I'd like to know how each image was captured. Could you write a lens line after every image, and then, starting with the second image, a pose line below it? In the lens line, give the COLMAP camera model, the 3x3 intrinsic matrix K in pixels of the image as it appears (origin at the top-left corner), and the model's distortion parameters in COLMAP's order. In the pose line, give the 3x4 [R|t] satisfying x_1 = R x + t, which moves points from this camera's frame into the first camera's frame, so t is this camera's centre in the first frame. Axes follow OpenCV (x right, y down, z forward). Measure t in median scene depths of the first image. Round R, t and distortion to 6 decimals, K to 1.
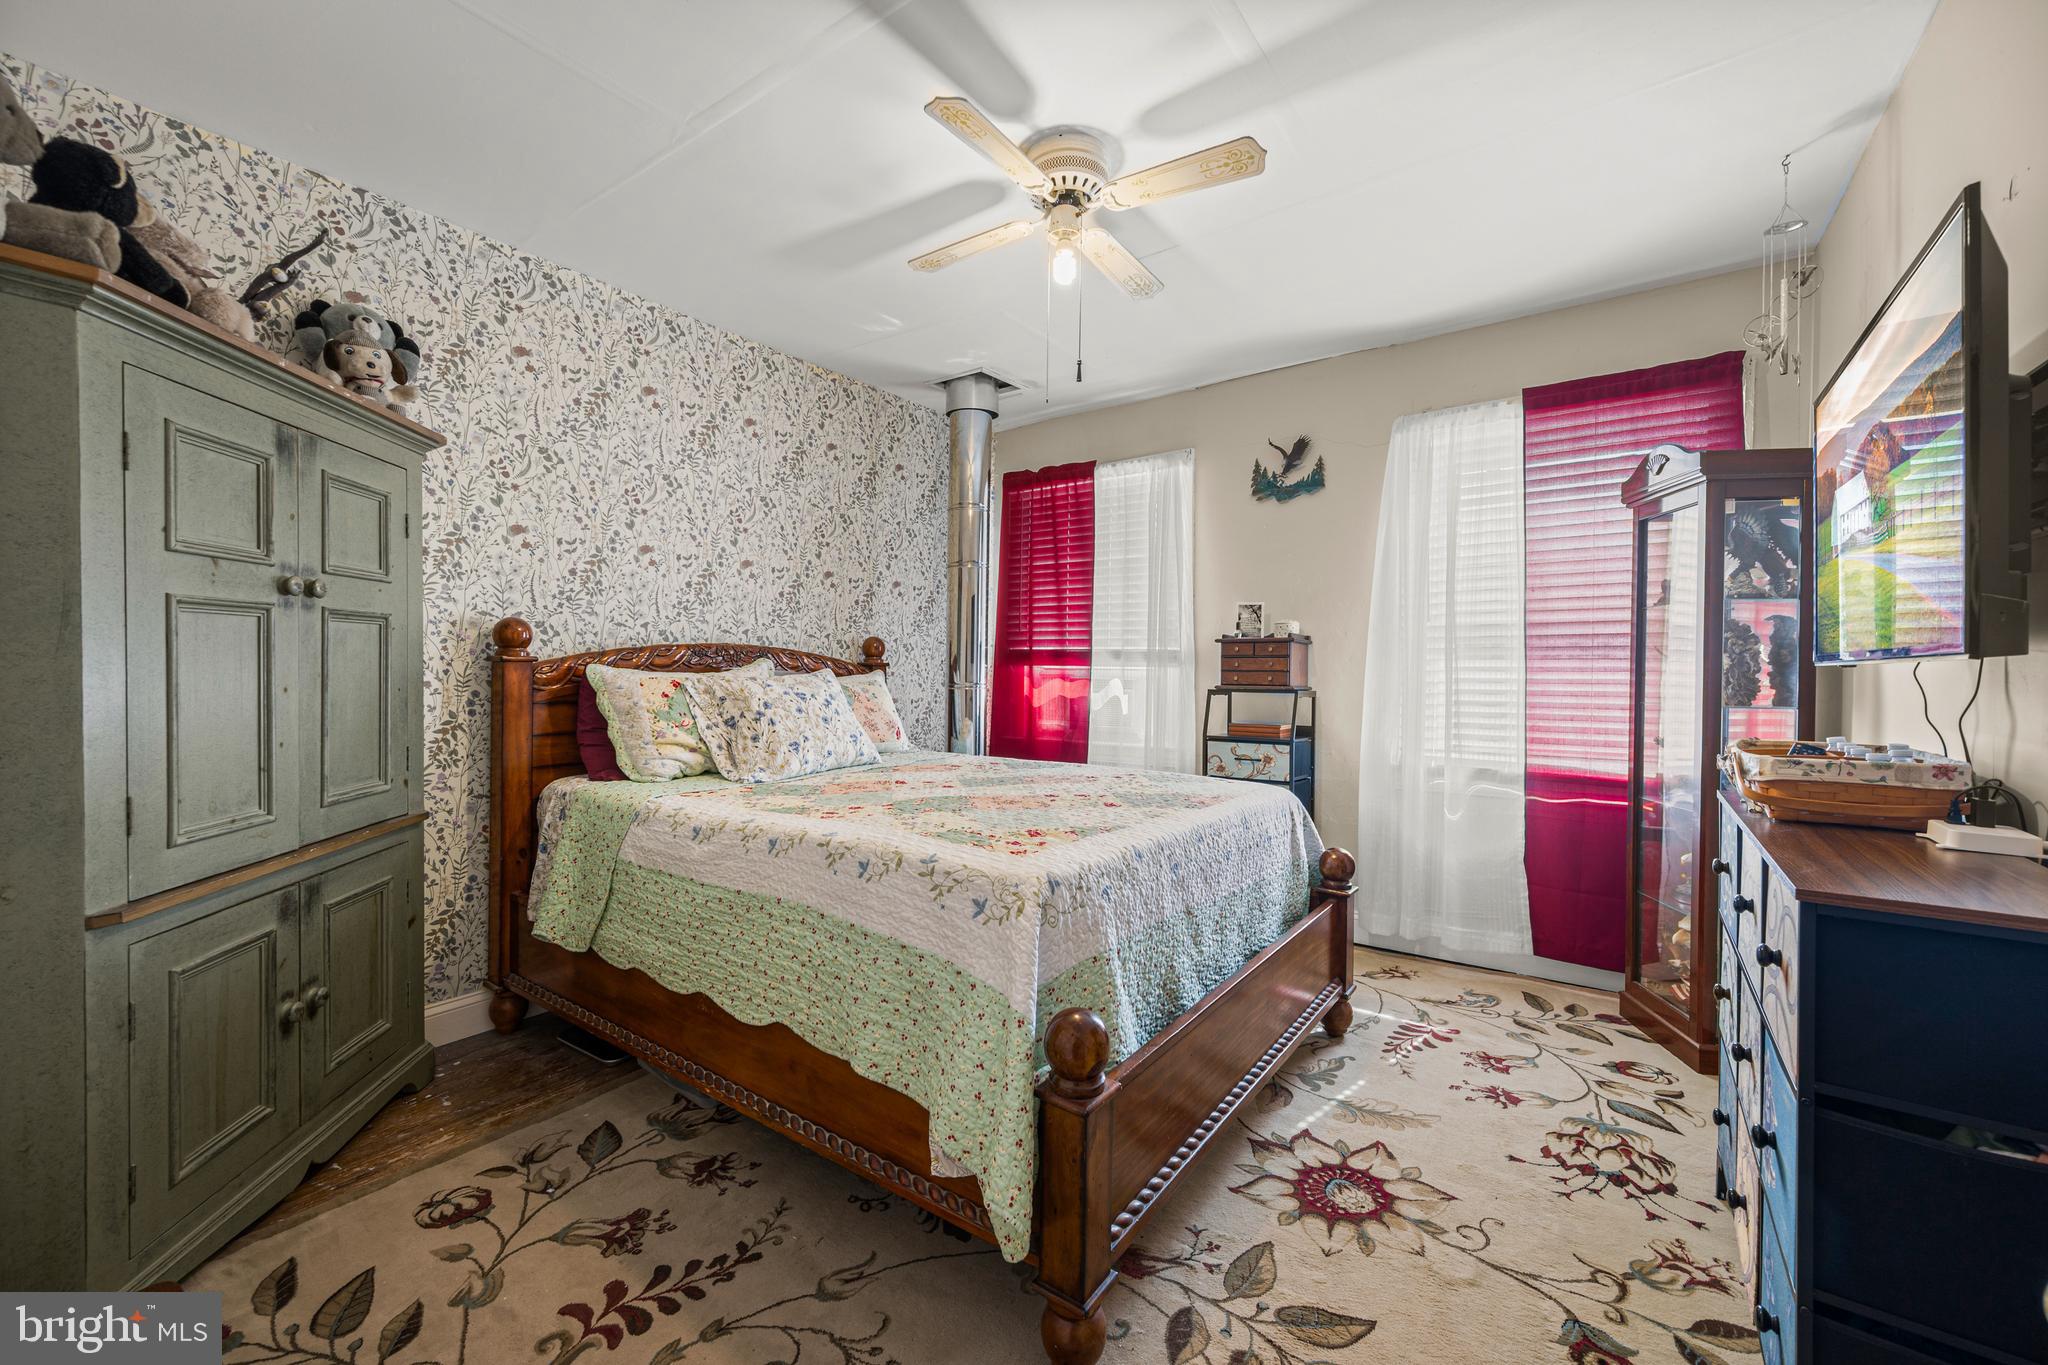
lens RADIAL K [[806.9, 0, 1025.2], [0, 806.9, 670.4], [0, 0, 1]] dist [-0.000648, -0.000134]
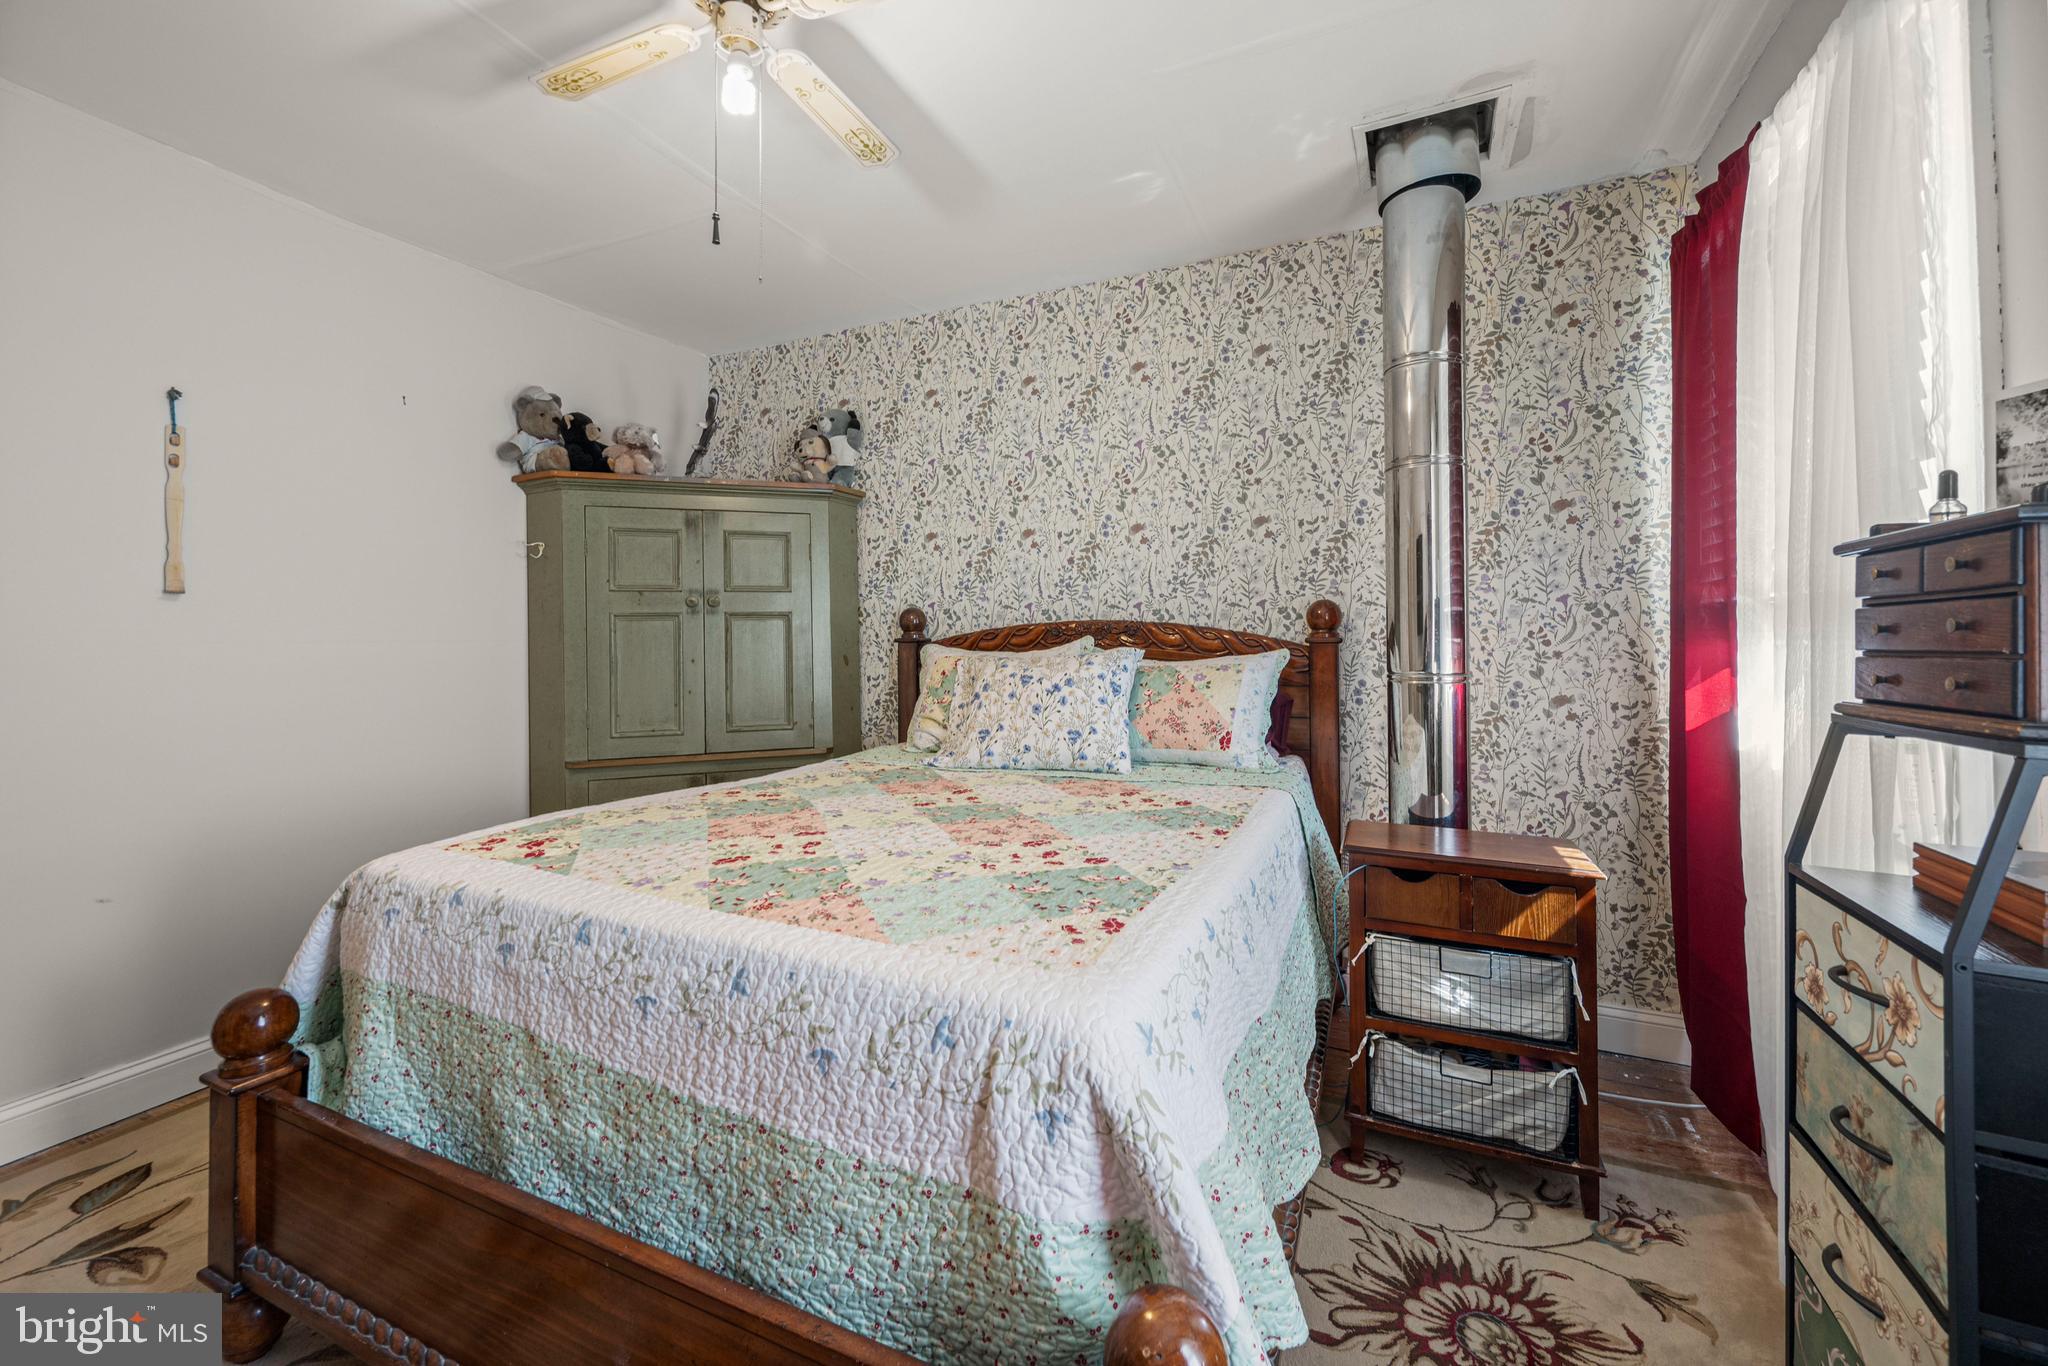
lens RADIAL K [[828.1, 0, 1022.3], [0, 828.1, 647.1], [0, 0, 1]] dist [-0.049873, -0.000056]
pose [[0.182373, -0.013575, -0.983136, 0.536658], [-0.004169, 0.999885, -0.014580, 0.011201], [0.983221, 0.006758, 0.182296, 0.750665]]
